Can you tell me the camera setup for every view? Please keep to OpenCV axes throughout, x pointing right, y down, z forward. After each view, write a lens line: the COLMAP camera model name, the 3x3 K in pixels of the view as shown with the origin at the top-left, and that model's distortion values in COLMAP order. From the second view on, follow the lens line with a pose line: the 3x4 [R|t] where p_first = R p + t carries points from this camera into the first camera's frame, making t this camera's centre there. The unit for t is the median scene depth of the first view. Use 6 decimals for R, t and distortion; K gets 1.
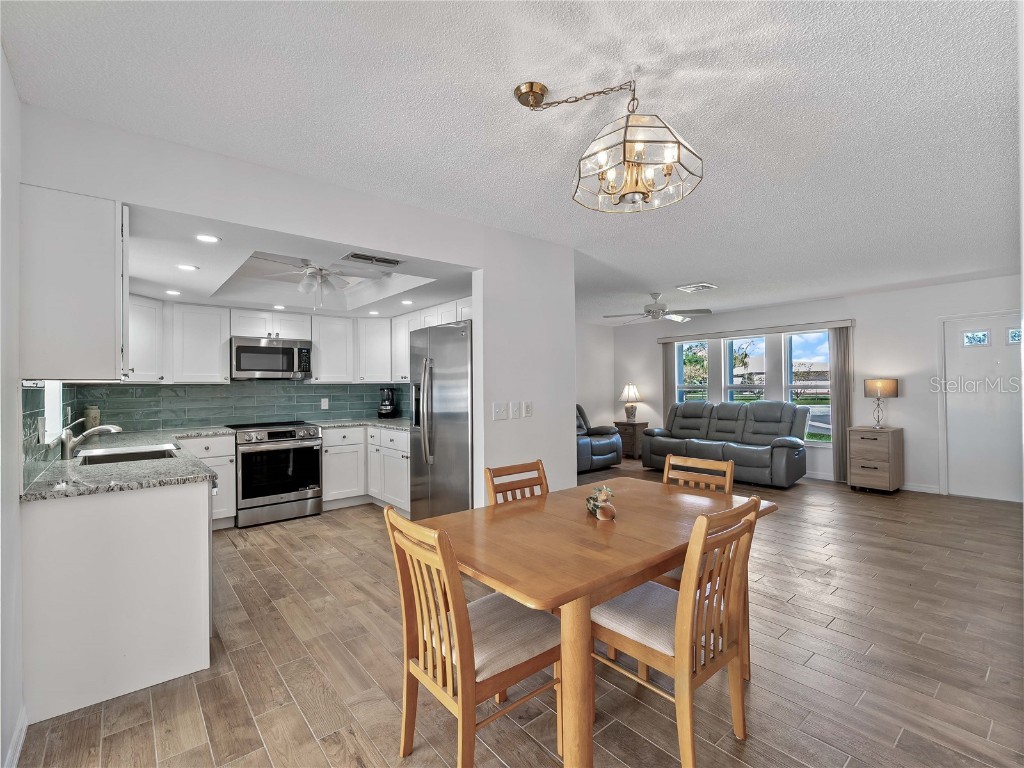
lens RADIAL K [[470.1, 0, 520.7], [0, 470.1, 379.1], [0, 0, 1]] dist [-0.001463, -0.001151]
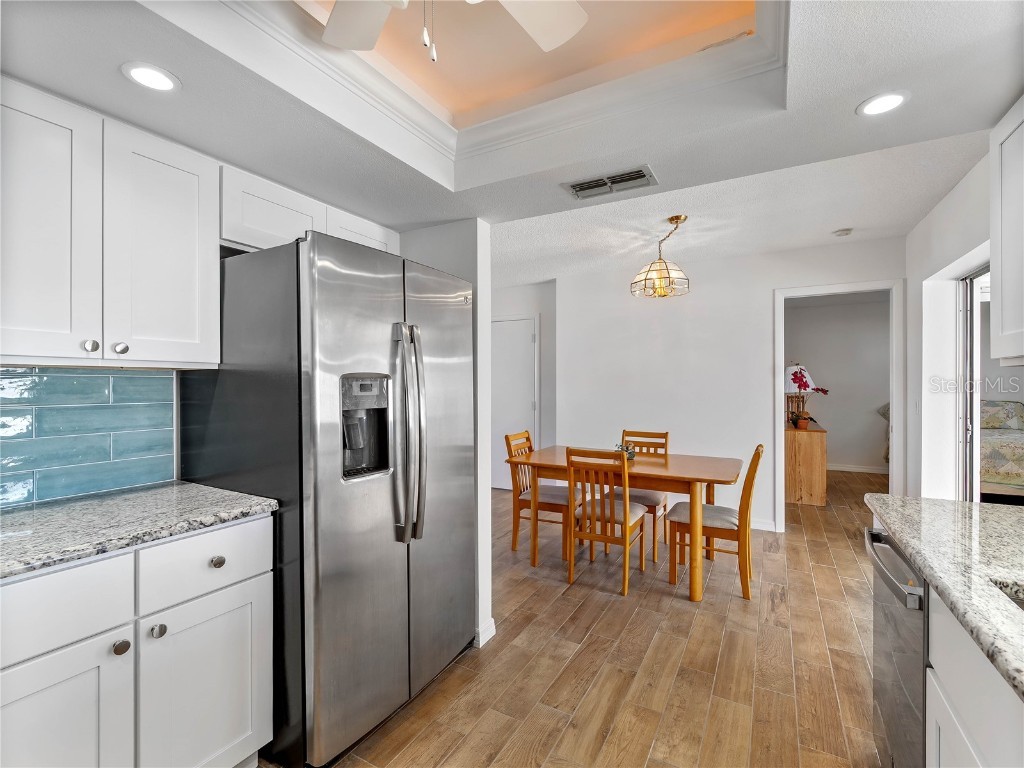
lens RADIAL K [[468.1, 0, 512.0], [0, 468.1, 384.0], [0, 0, 1]] dist [0.000416, -0.001223]
pose [[-0.351951, 0.012977, 0.935929, -0.497504], [-0.011821, 0.999763, -0.018308, 0.018935], [-0.935944, -0.017507, -0.351714, 0.776324]]
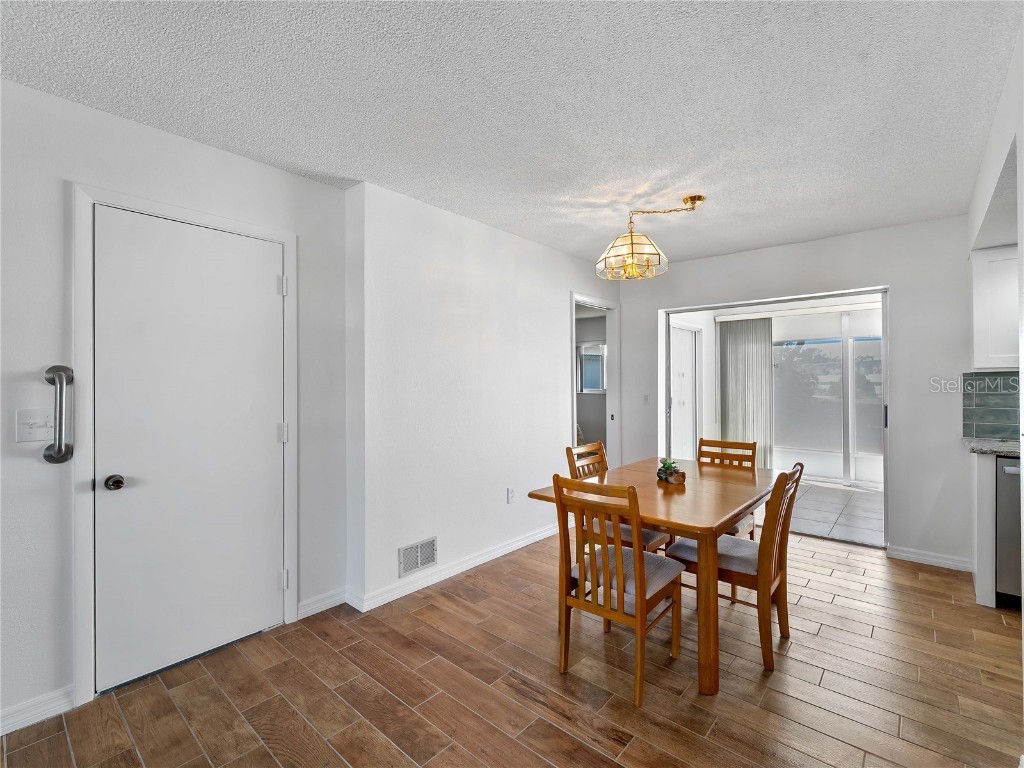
lens RADIAL K [[465.8, 0, 514.4], [0, 465.8, 388.9], [0, 0, 1]] dist [0.000466, -0.003911]
pose [[-0.989824, 0.016929, -0.141286, 0.308124], [0.017288, 0.999850, -0.001311, 0.010964], [0.141243, -0.003740, -0.989968, 0.881509]]
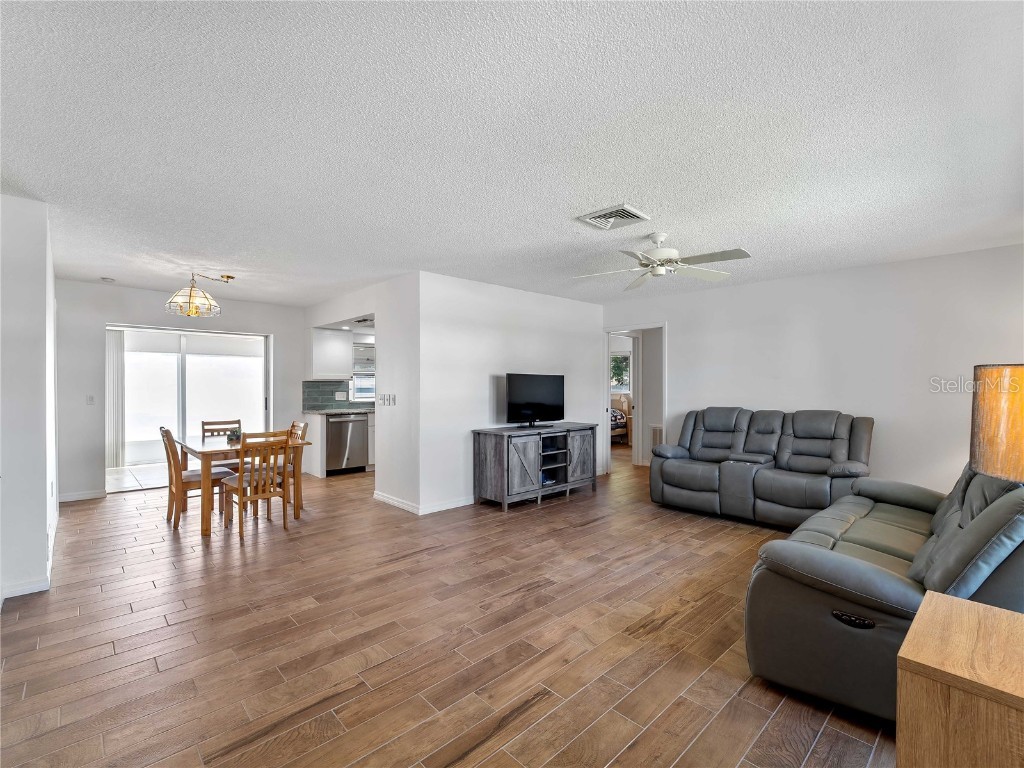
lens RADIAL K [[465.8, 0, 514.4], [0, 465.8, 388.9], [0, 0, 1]] dist [0.000466, -0.003911]
pose [[0.055769, 0.018717, -0.998268, 1.004702], [0.014554, 0.999703, 0.019557, 0.004654], [0.998338, -0.015619, 0.055480, 0.889707]]
